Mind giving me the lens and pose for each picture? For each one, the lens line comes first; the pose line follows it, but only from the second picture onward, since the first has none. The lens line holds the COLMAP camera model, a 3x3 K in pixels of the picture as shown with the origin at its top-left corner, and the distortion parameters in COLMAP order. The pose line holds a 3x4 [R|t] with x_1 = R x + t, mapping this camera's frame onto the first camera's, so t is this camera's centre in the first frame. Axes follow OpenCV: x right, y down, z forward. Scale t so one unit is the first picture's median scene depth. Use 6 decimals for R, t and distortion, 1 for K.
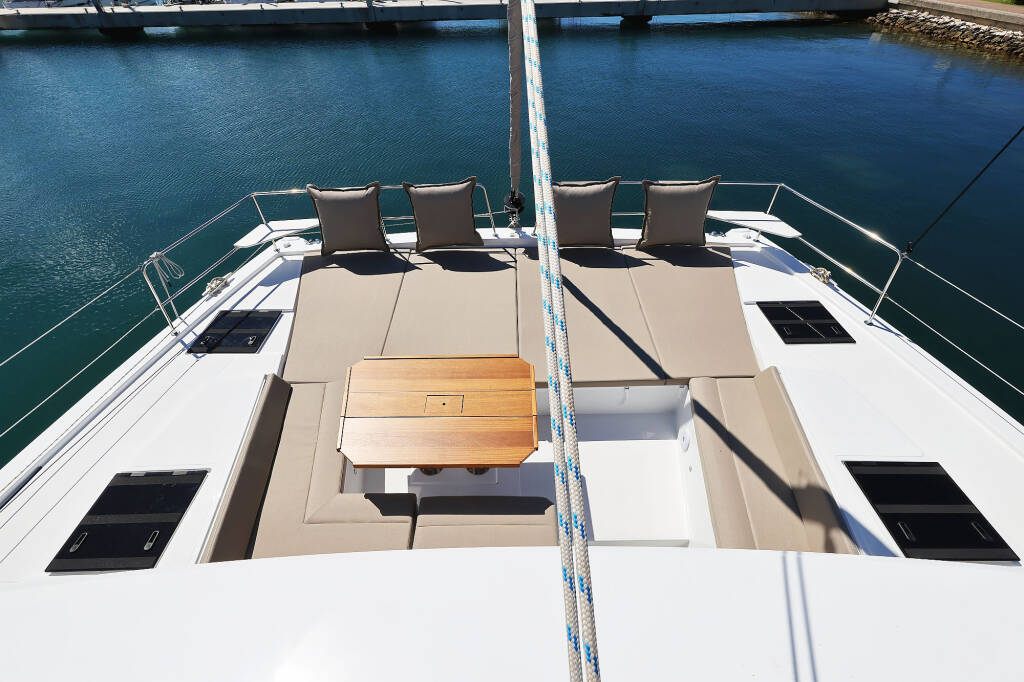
lens RADIAL K [[440.6, 0, 512.0], [0, 440.6, 341.0], [0, 0, 1]] dist [0.002930, 0.000077]
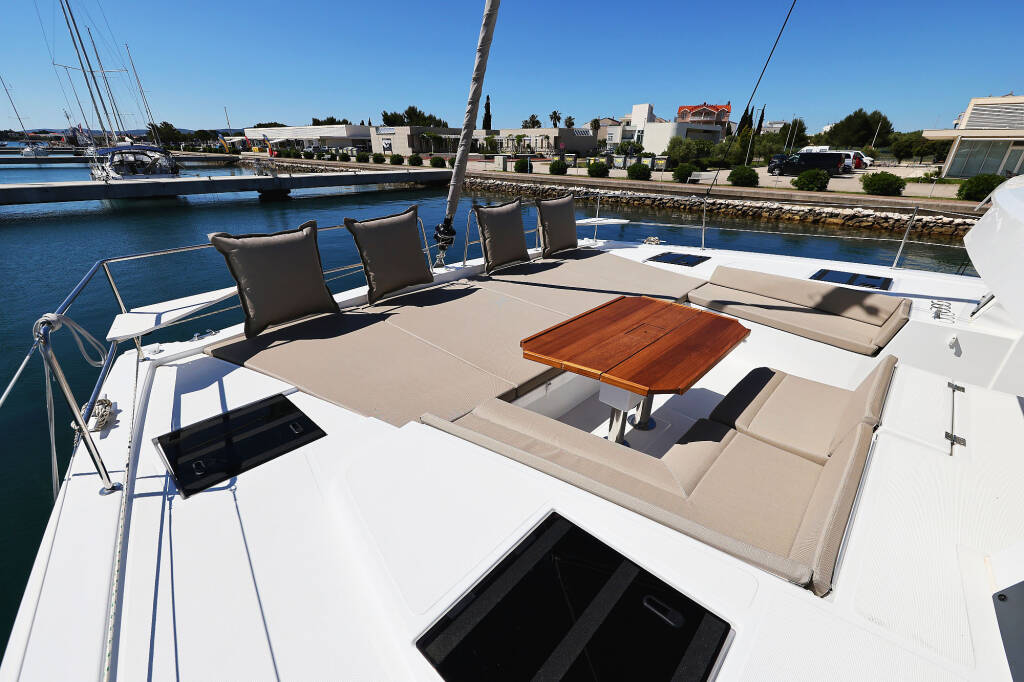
lens RADIAL K [[440.6, 0, 512.0], [0, 440.6, 341.0], [0, 0, 1]] dist [0.002930, 0.000077]
pose [[0.680086, -0.284409, 0.675718, -0.622710], [0.504168, 0.850581, -0.149419, 0.105479], [-0.532257, 0.442293, 0.721858, 0.335345]]
